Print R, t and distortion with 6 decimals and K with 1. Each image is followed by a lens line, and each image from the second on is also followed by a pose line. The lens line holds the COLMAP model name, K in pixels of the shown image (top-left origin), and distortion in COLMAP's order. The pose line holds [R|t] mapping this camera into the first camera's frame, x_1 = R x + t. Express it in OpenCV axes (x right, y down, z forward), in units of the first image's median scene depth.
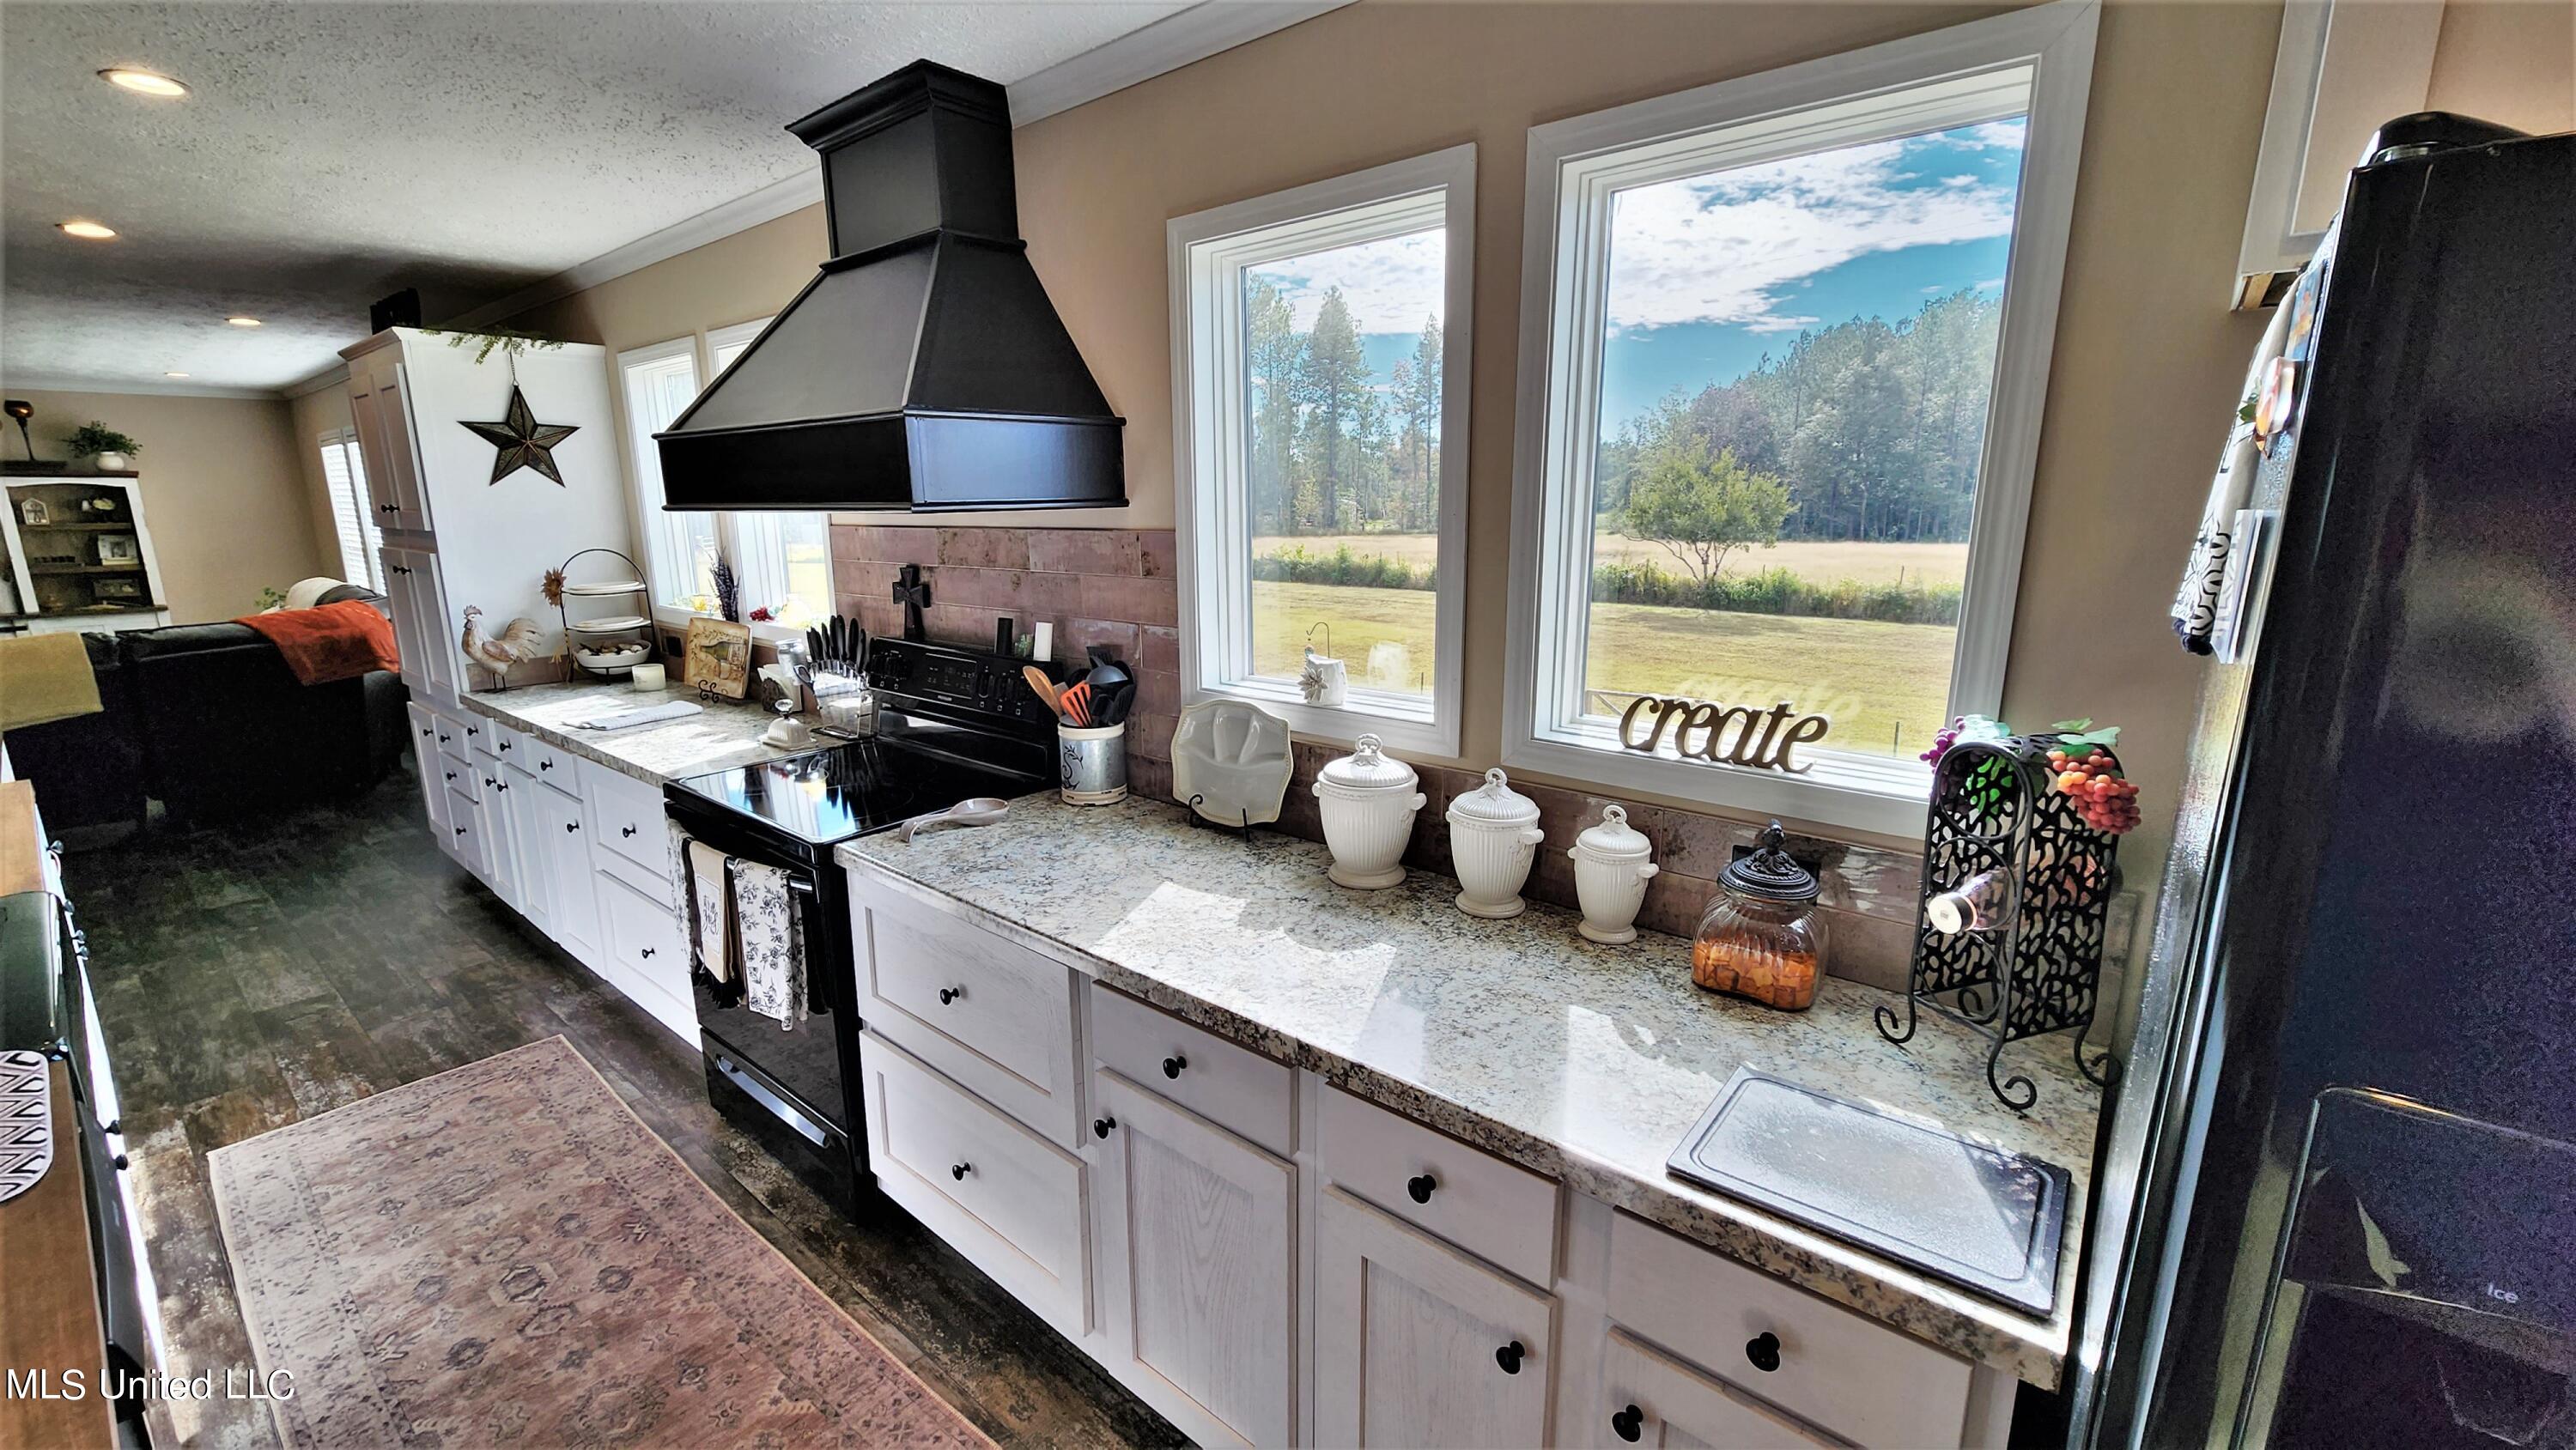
lens RADIAL K [[1045.3, 0, 1288.0], [0, 1045.3, 725.0], [0, 0, 1]] dist [0.001212, -0.000289]
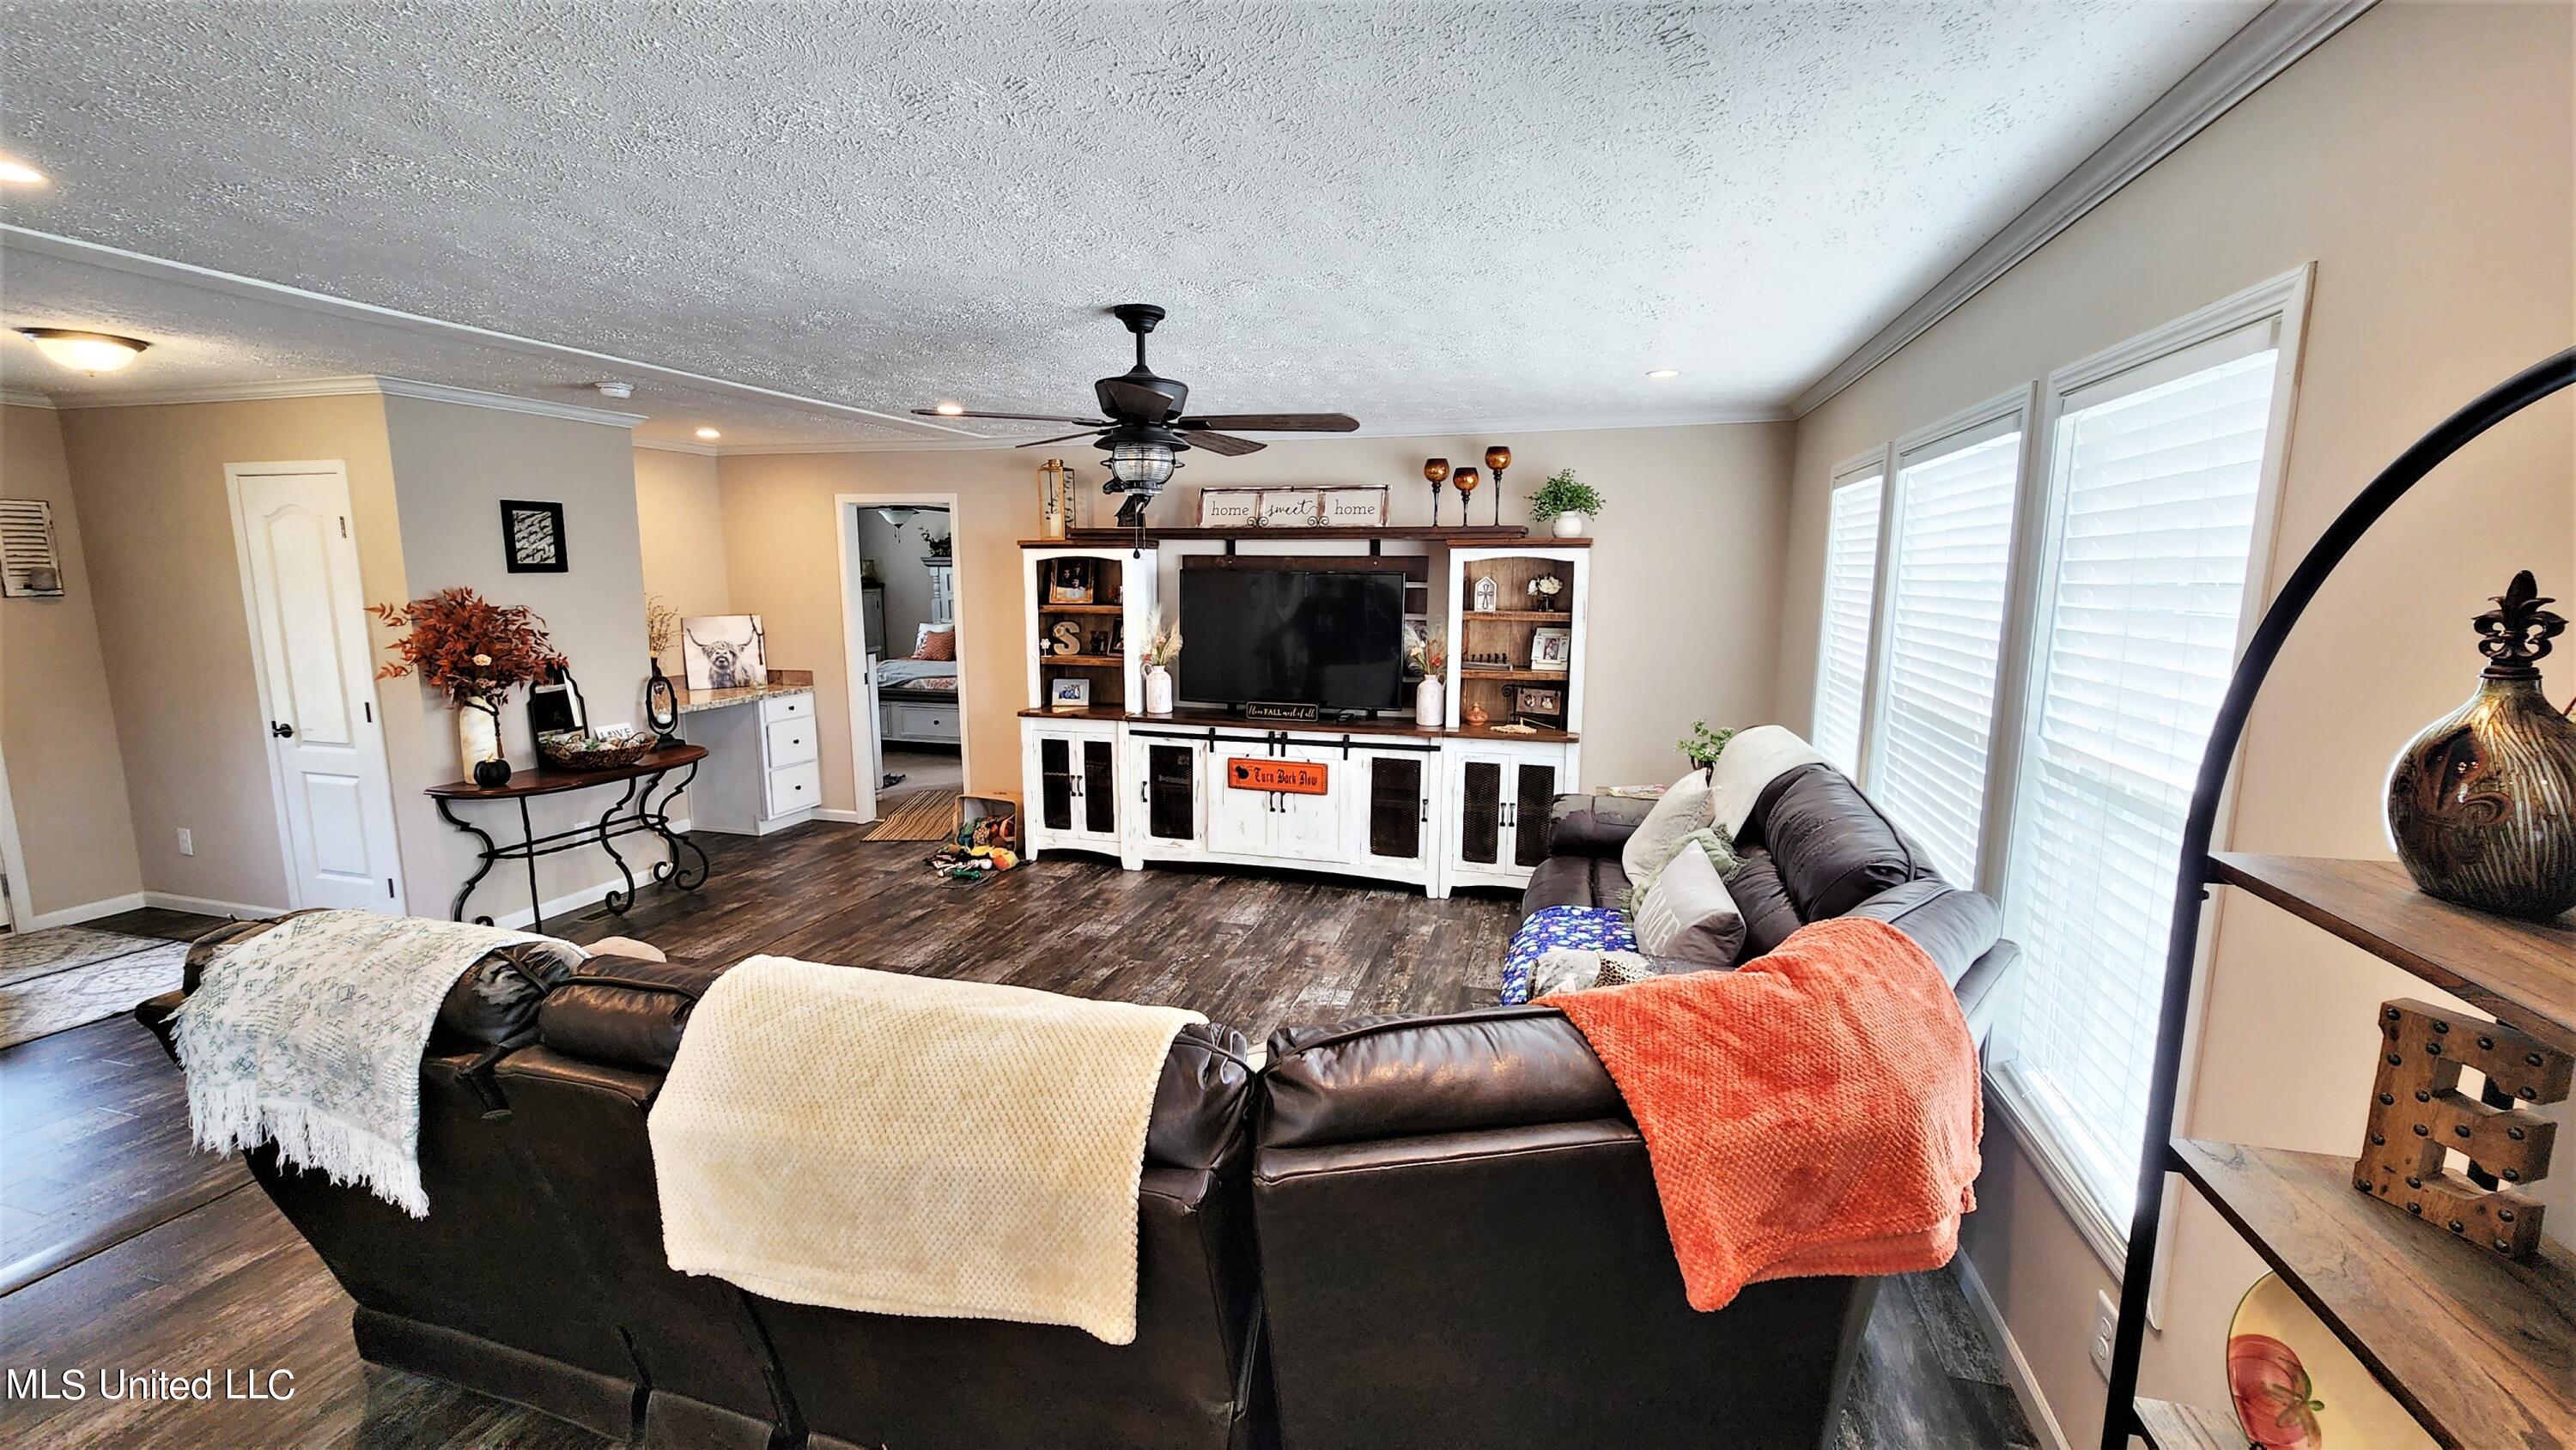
lens RADIAL K [[1058.8, 0, 1280.5], [0, 1058.8, 732.3], [0, 0, 1]] dist [0.001562, -0.000029]
pose [[0.401858, 0.148551, -0.903572, -1.156620], [-0.200468, 0.977089, 0.071481, -0.274370], [0.893489, 0.152412, 0.422431, 1.170120]]
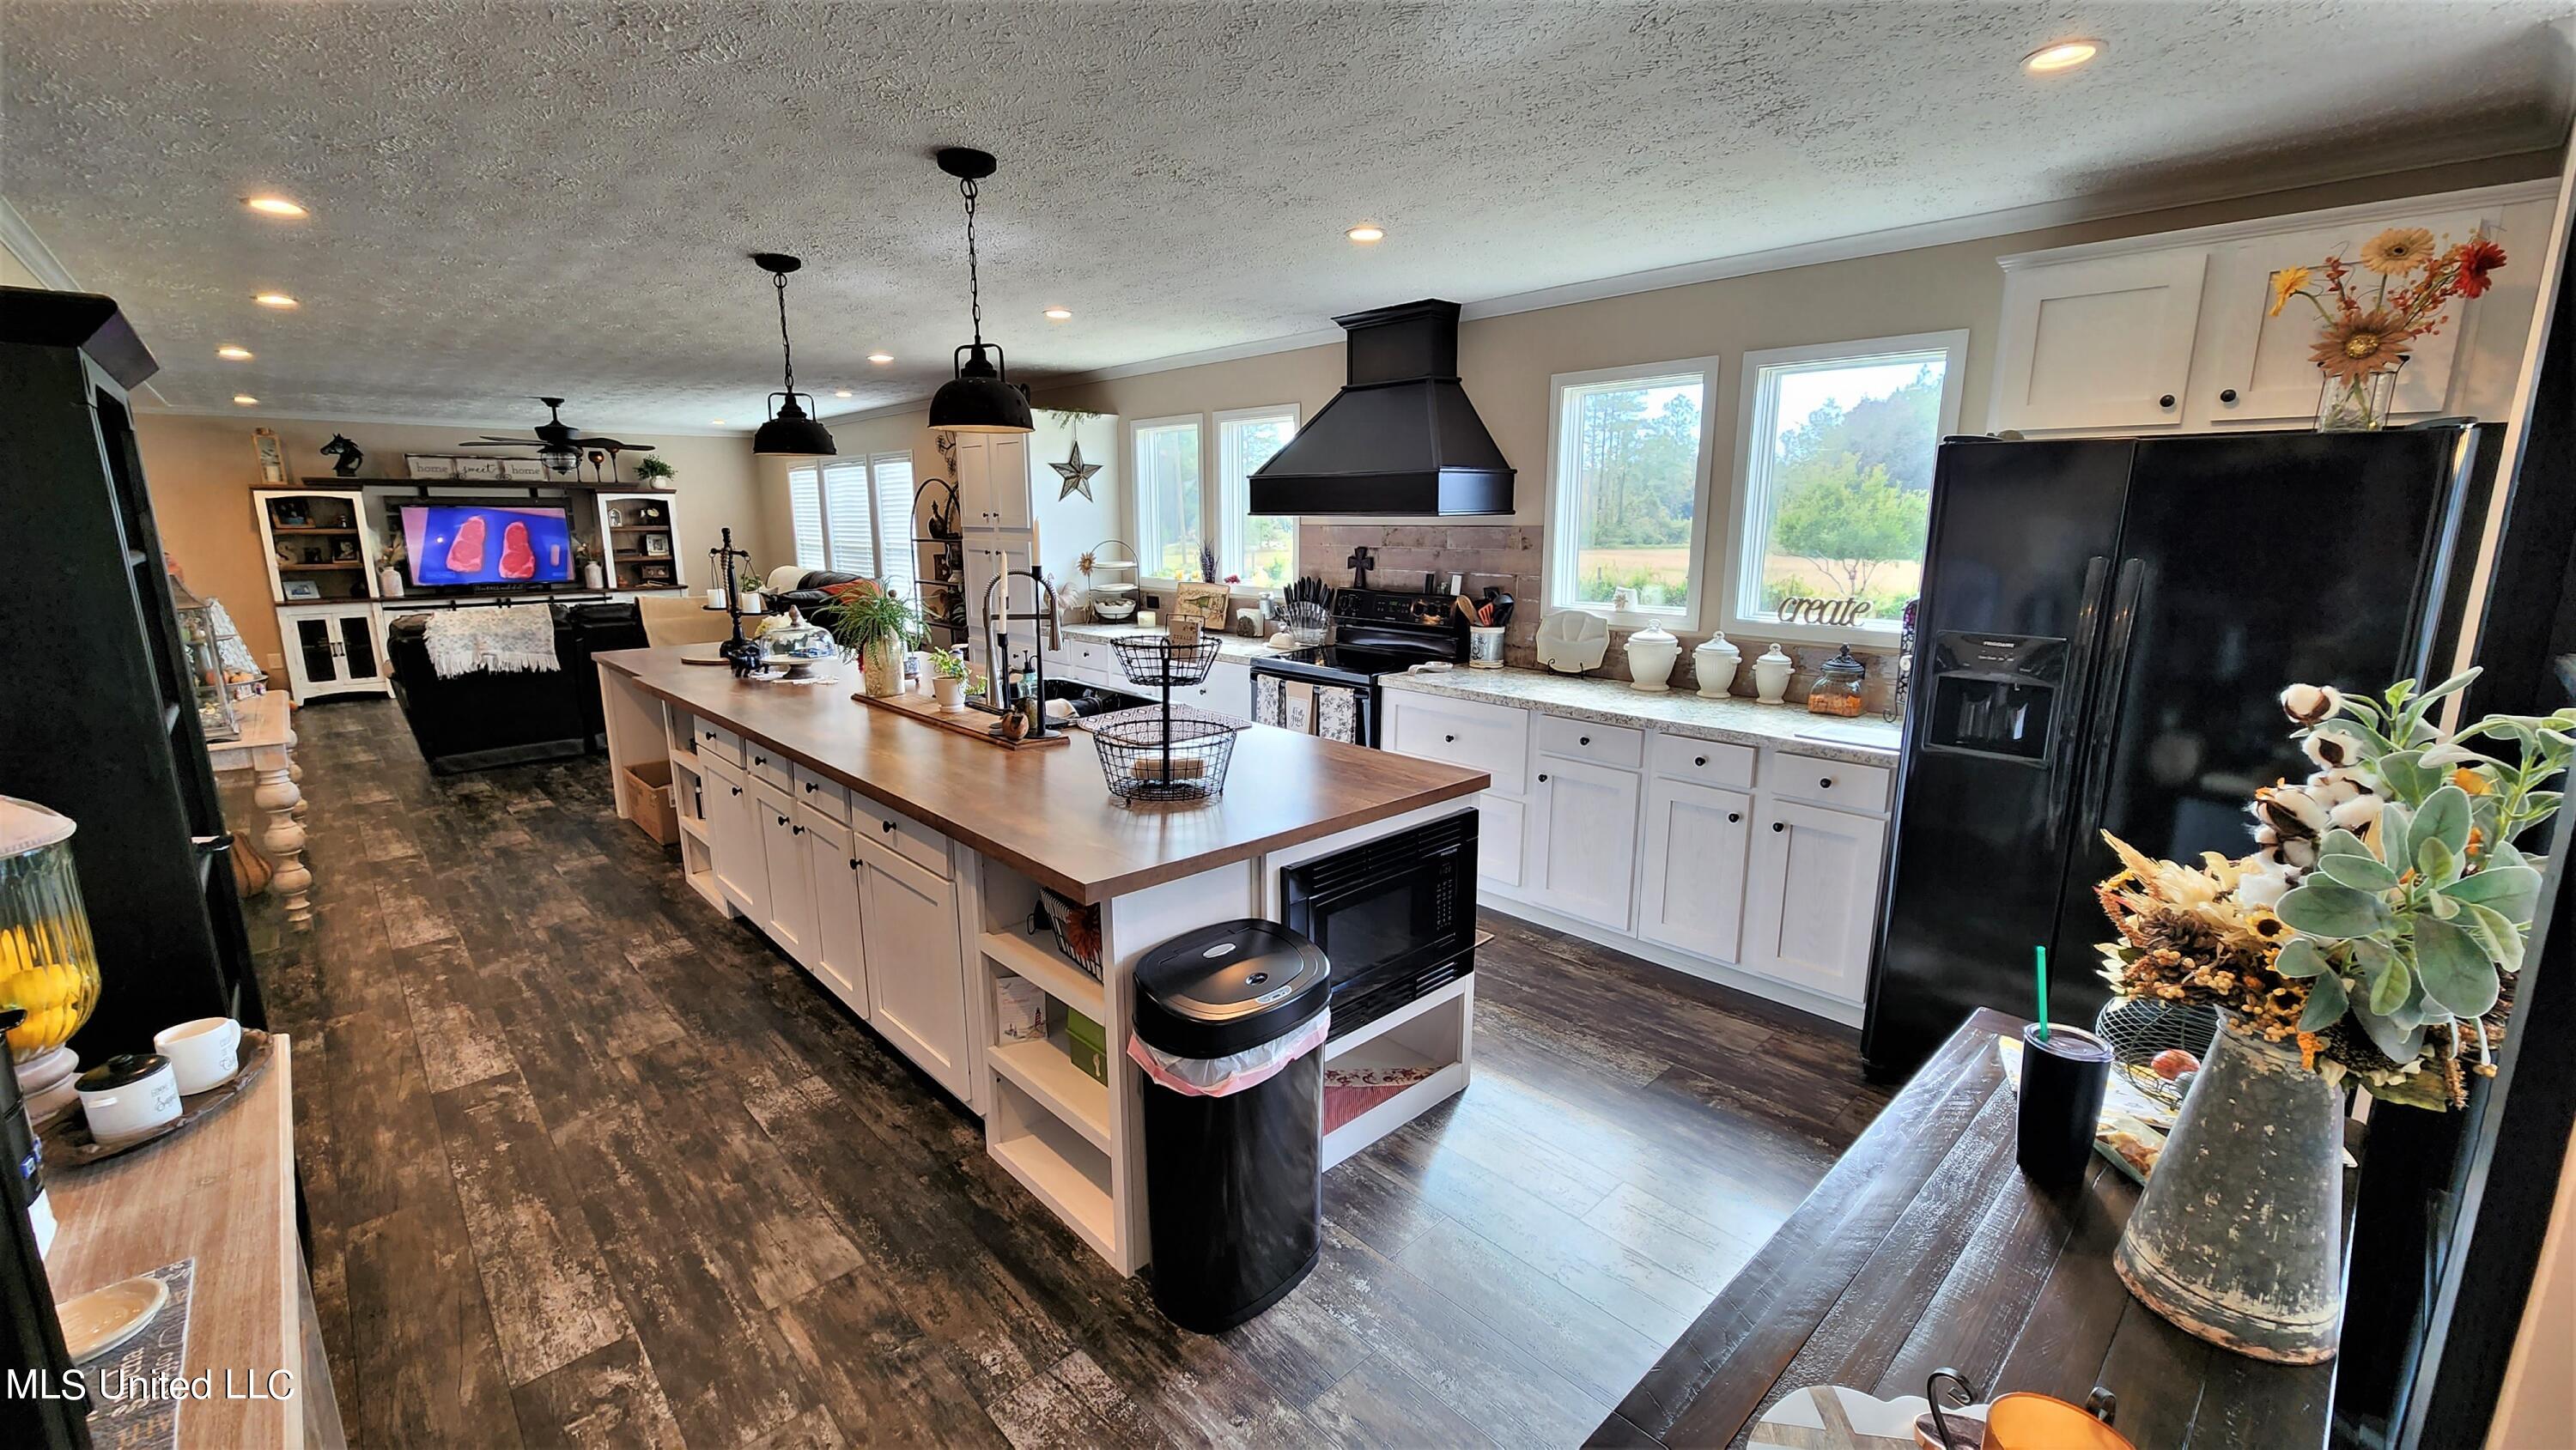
lens RADIAL K [[1043.2, 0, 1283.4], [0, 1043.2, 727.9], [0, 0, 1]] dist [-0.001293, -0.000366]
pose [[0.992331, 0.029102, -0.120134, -0.218475], [-0.030379, 0.999500, -0.008816, 0.143071], [0.119817, 0.012398, 0.992719, -0.636638]]
